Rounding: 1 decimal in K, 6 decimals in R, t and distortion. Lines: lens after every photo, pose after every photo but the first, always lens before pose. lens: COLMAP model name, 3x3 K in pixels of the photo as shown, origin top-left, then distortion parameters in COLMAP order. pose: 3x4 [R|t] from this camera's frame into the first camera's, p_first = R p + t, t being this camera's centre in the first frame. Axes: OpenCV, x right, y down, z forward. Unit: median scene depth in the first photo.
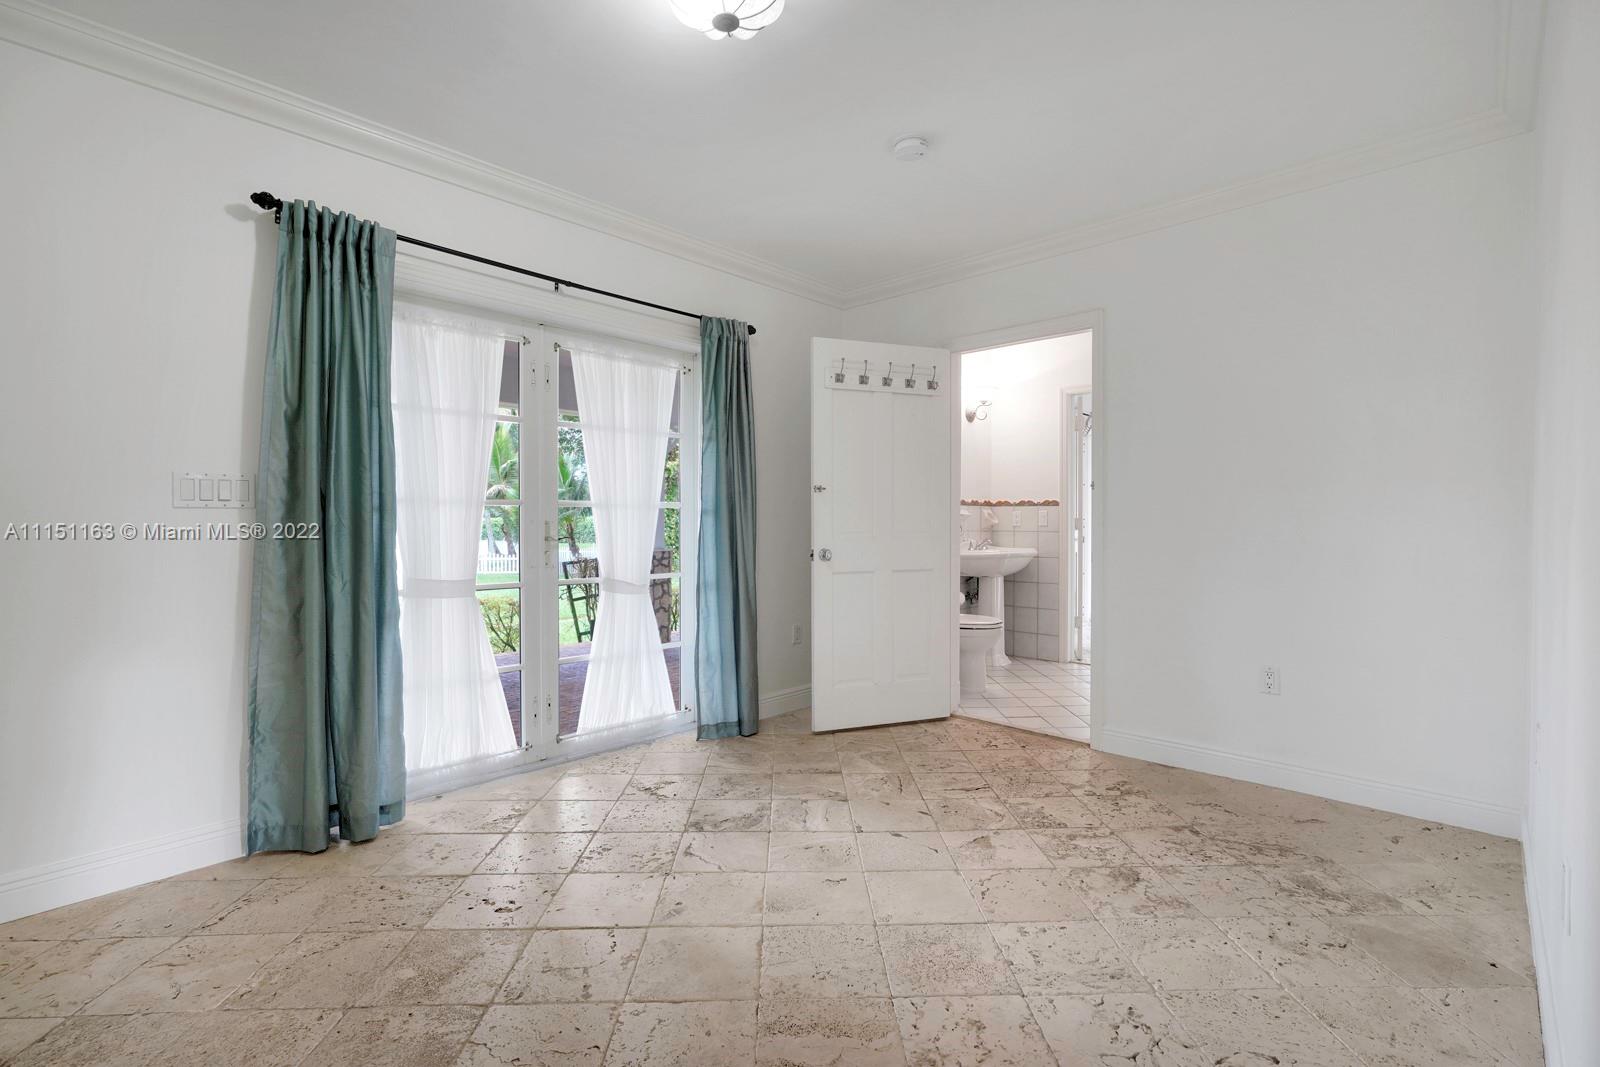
lens RADIAL K [[719.2, 0, 806.1], [0, 719.2, 525.8], [0, 0, 1]] dist [-0.004052, 0.000405]
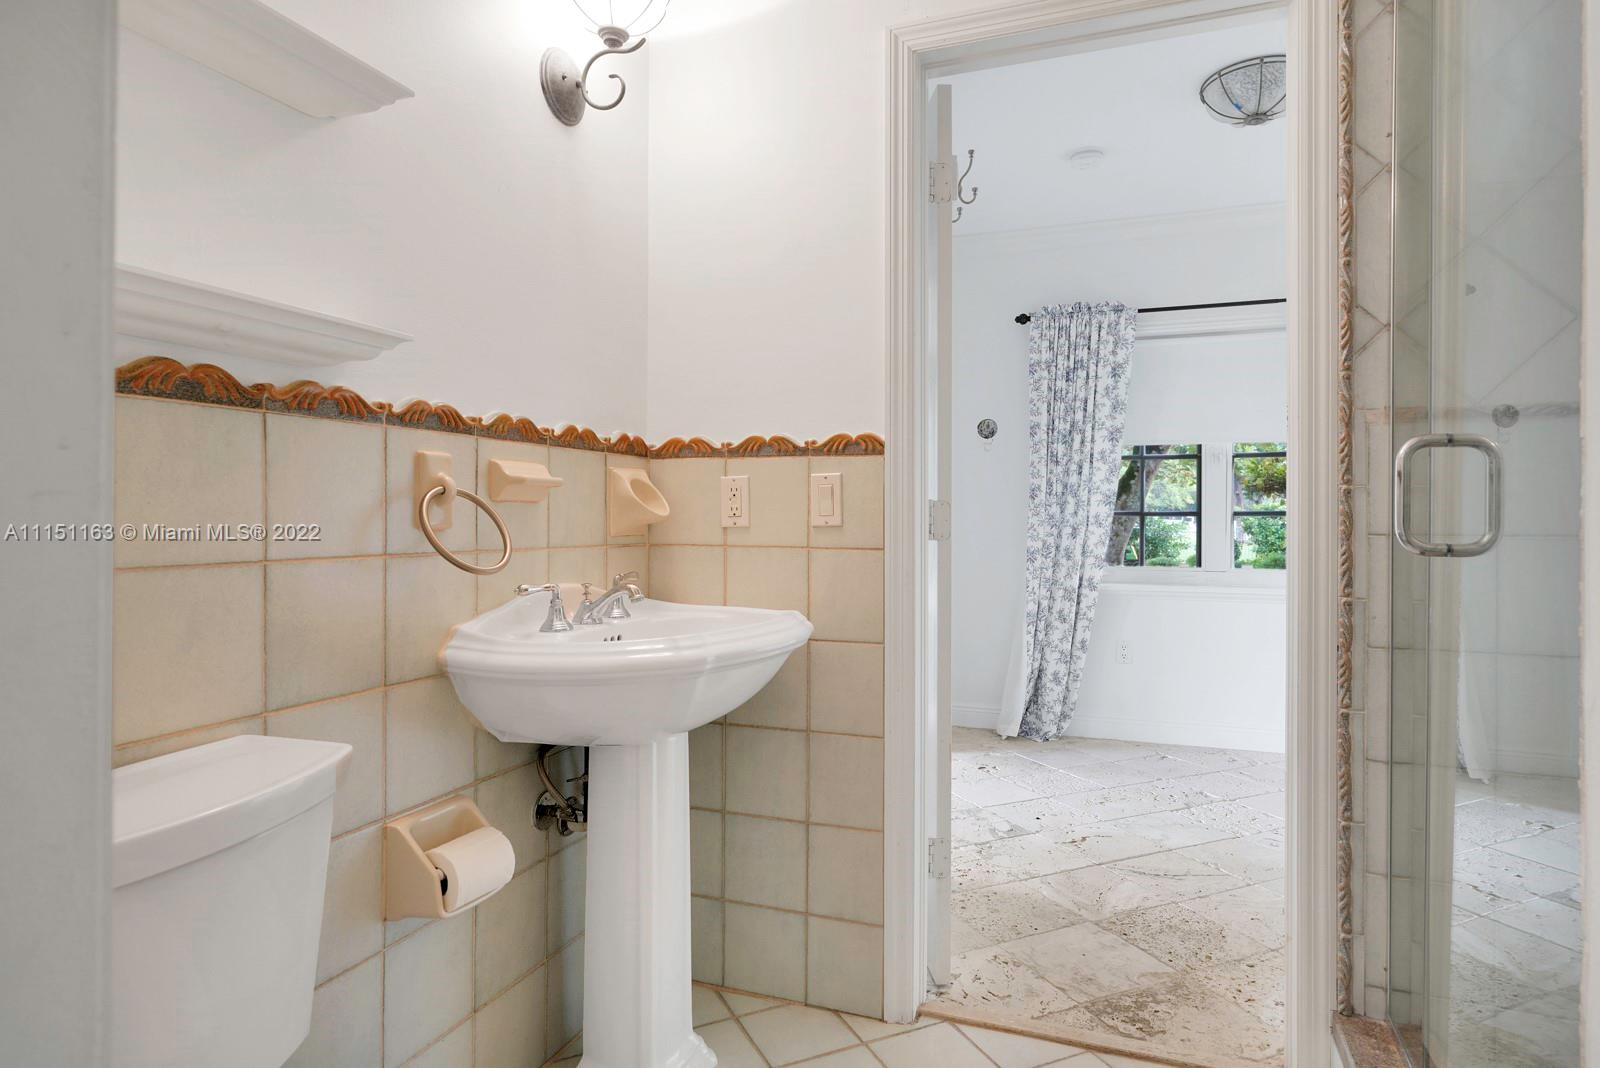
lens RADIAL K [[719.2, 0, 802.3], [0, 719.2, 527.8], [0, 0, 1]] dist [-0.004052, 0.000405]
pose [[0.914285, 0.000251, 0.405071, 0.204828], [-0.001075, 0.999998, 0.001806, -0.000158], [-0.405069, -0.002086, 0.914284, 0.737469]]
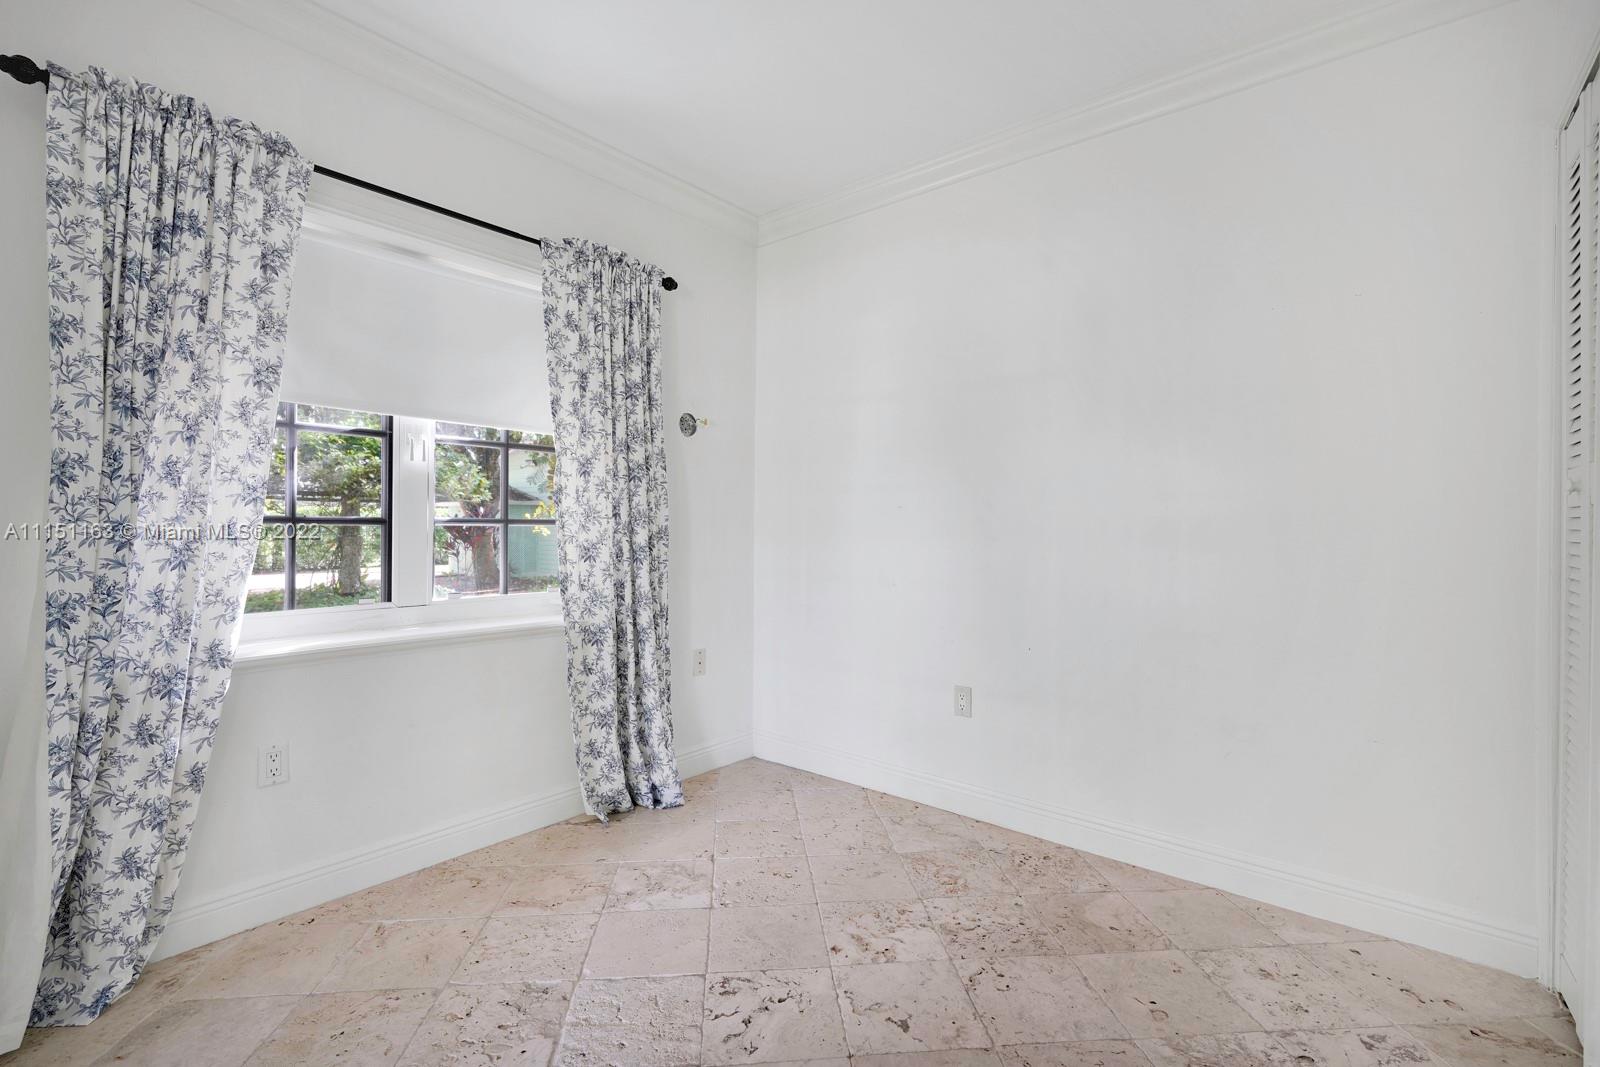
lens RADIAL K [[719.2, 0, 804.9], [0, 719.2, 529.8], [0, 0, 1]] dist [-0.004052, 0.000405]
pose [[-0.109133, -0.001423, 0.994026, 0.256086], [0.001415, 0.999998, 0.001587, -0.002861], [-0.994026, 0.001579, -0.109131, 0.830337]]
